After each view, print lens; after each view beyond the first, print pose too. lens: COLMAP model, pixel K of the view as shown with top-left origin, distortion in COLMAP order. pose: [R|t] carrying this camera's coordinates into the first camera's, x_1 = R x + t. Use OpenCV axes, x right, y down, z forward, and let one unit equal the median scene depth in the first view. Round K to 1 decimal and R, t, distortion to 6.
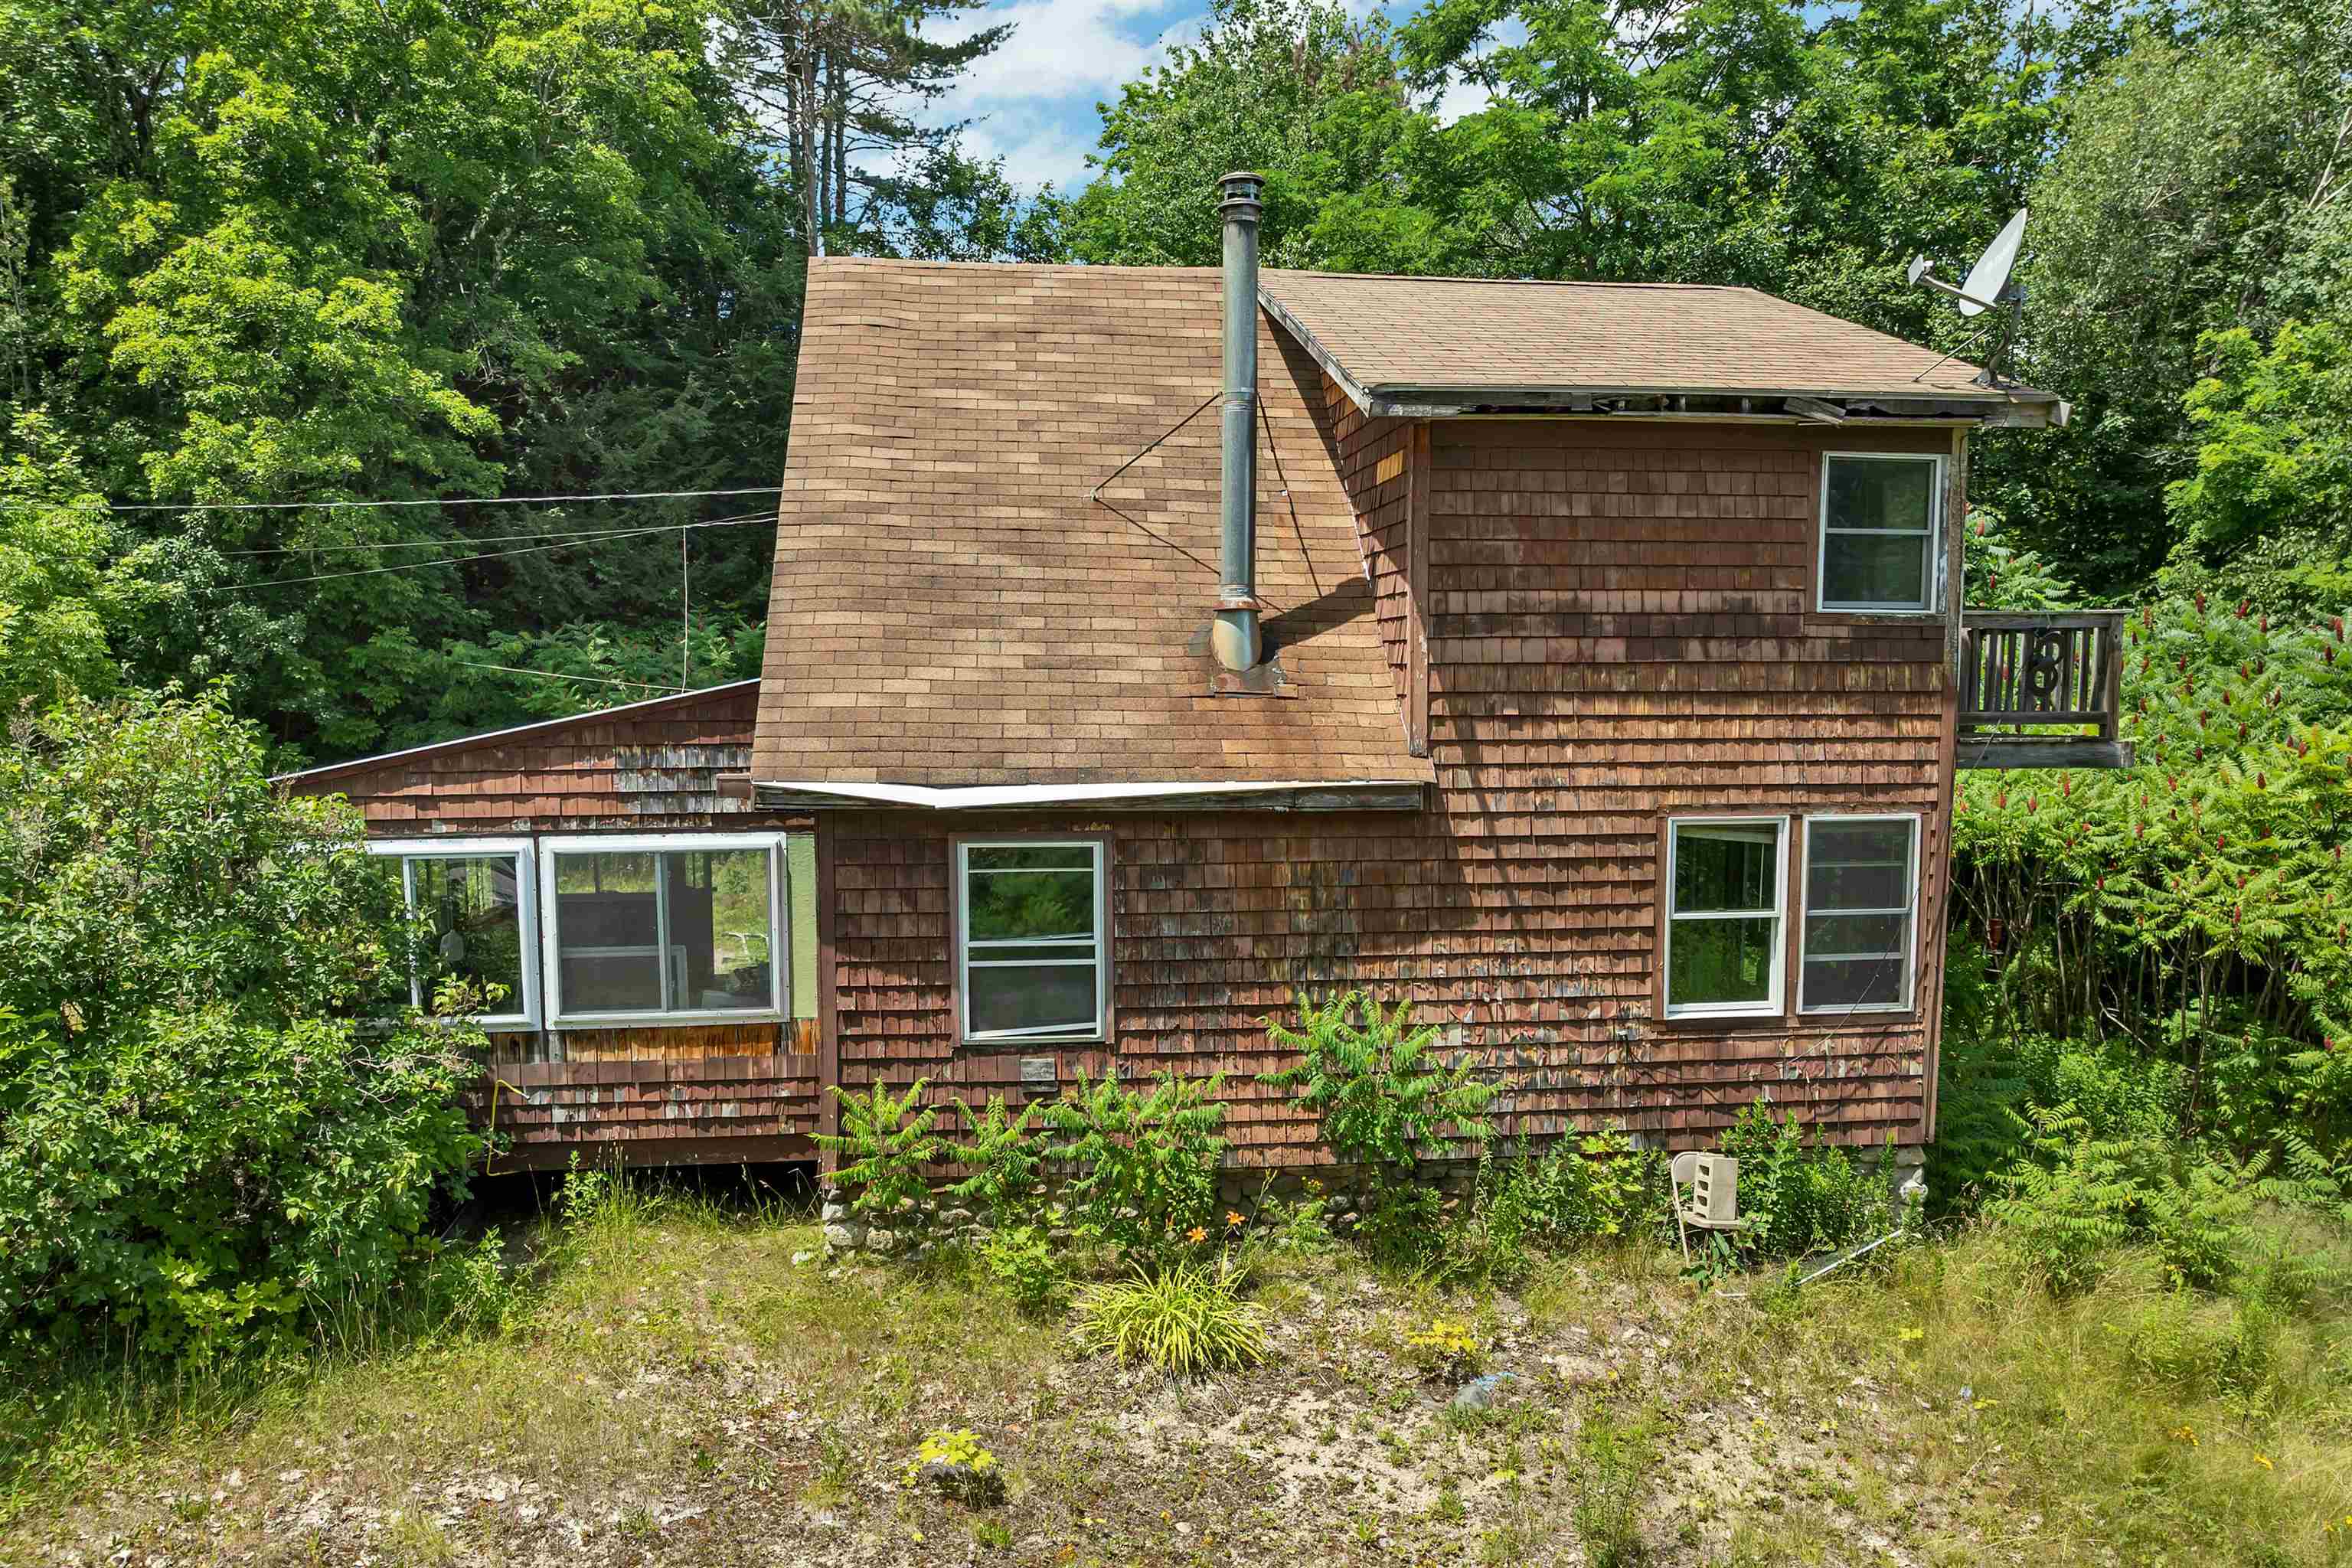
lens RADIAL K [[1711.4, 0, 1204.7], [0, 1711.4, 860.9], [0, 0, 1]] dist [-0.028946, -0.000258]
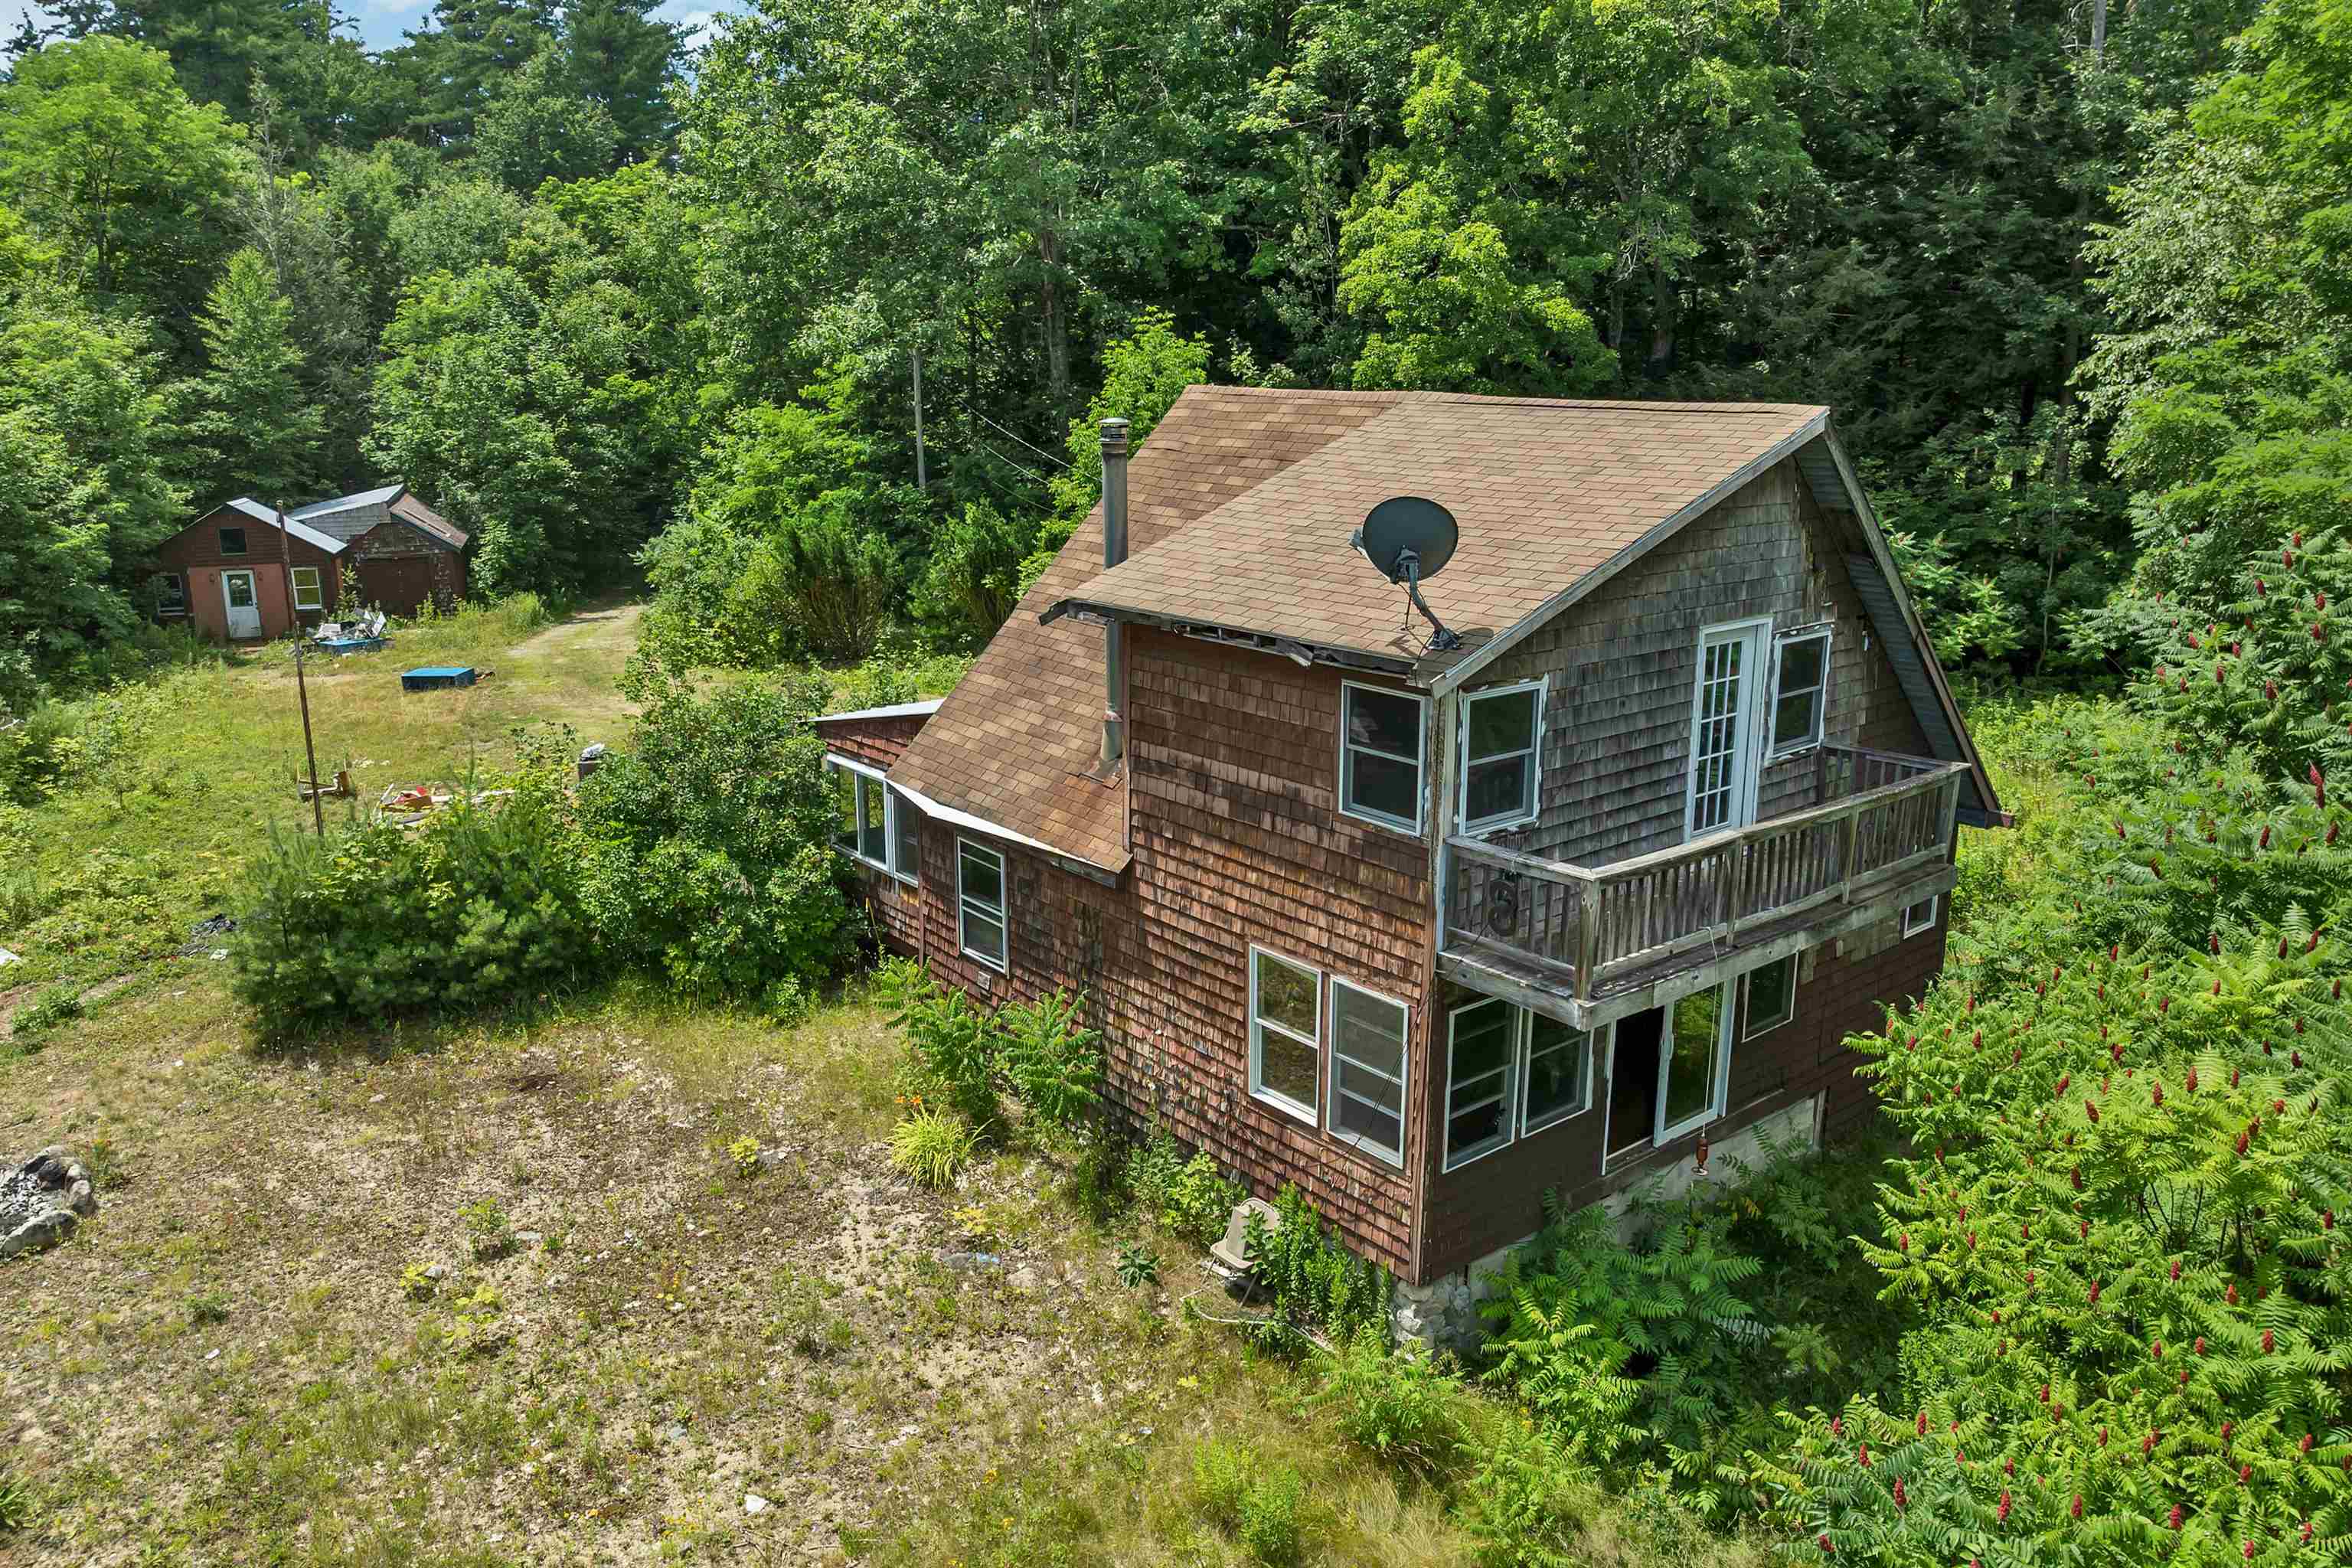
lens RADIAL K [[1711.4, 0, 1180.9], [0, 1711.4, 782.7], [0, 0, 1]] dist [-0.028946, -0.000258]
pose [[0.523217, 0.212439, -0.825296, 1.273092], [-0.093856, 0.976904, 0.191961, -0.382876], [0.847015, -0.022978, 0.531072, 0.288708]]
